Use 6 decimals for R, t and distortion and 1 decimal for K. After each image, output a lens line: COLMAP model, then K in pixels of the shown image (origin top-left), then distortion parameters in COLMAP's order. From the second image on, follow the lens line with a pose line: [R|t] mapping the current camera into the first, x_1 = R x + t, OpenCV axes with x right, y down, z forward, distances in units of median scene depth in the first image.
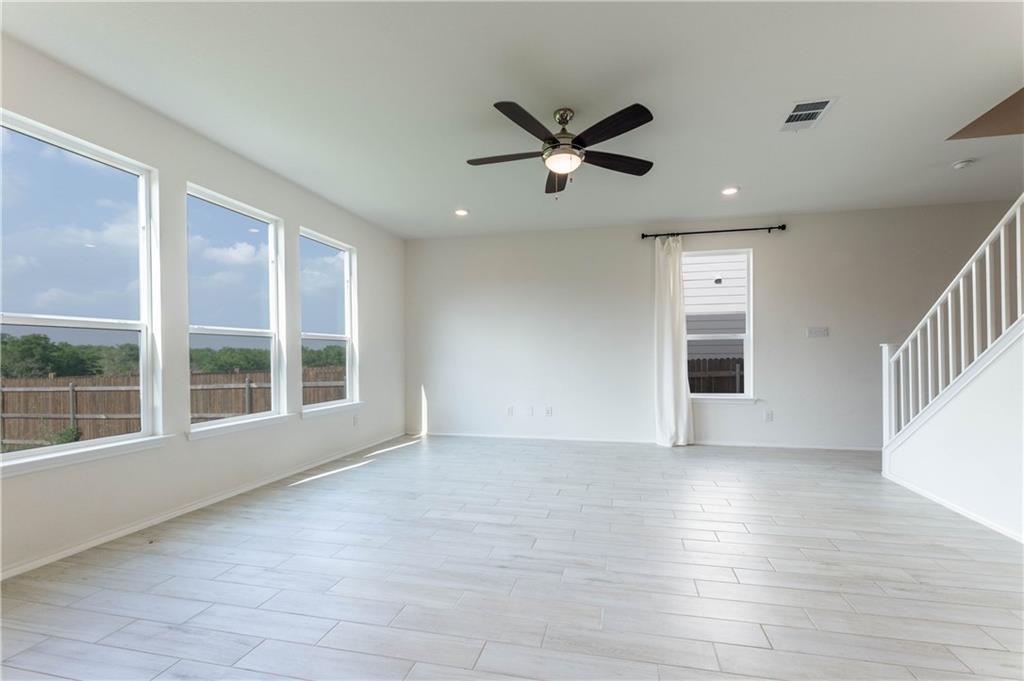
lens RADIAL K [[432.4, 0, 512.0], [0, 432.4, 340.5], [0, 0, 1]] dist [-0.001018, -0.000117]
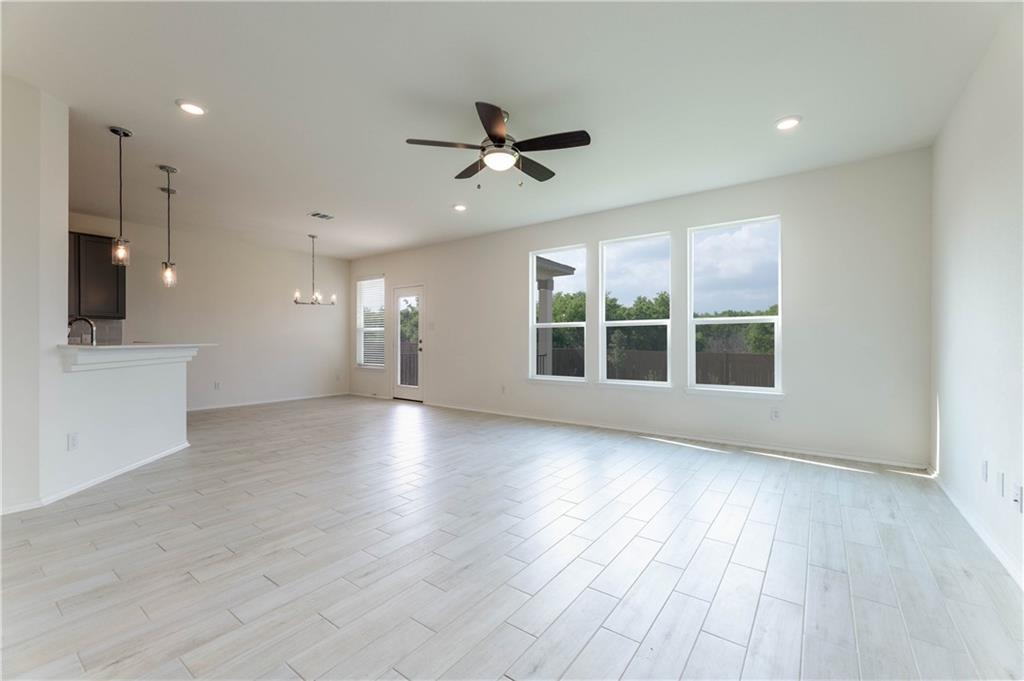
lens RADIAL K [[432.4, 0, 512.0], [0, 432.4, 340.5], [0, 0, 1]] dist [-0.001018, -0.000117]
pose [[-0.389744, 0.006606, -0.920899, 1.113328], [0.038467, 0.999218, -0.009112, 0.047889], [0.920119, -0.038975, -0.389694, 1.485629]]
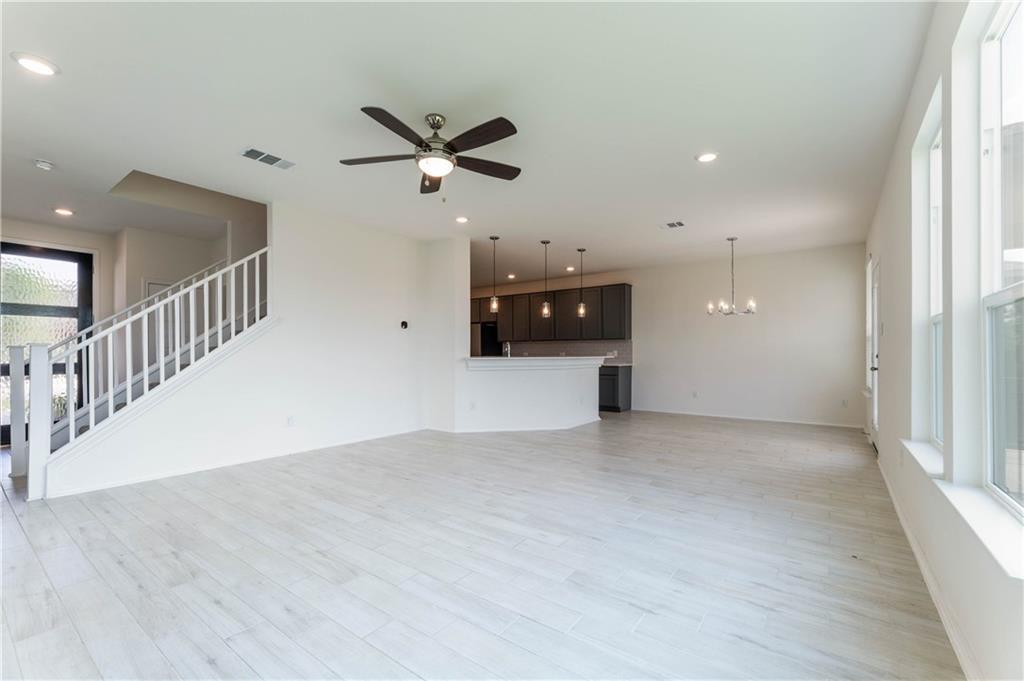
lens RADIAL K [[432.4, 0, 512.0], [0, 432.4, 340.5], [0, 0, 1]] dist [-0.001018, -0.000117]
pose [[-0.921095, 0.015444, 0.389032, -0.464627], [-0.009509, 0.998023, -0.062133, 0.056669], [-0.389223, -0.060929, -0.919126, 1.942061]]
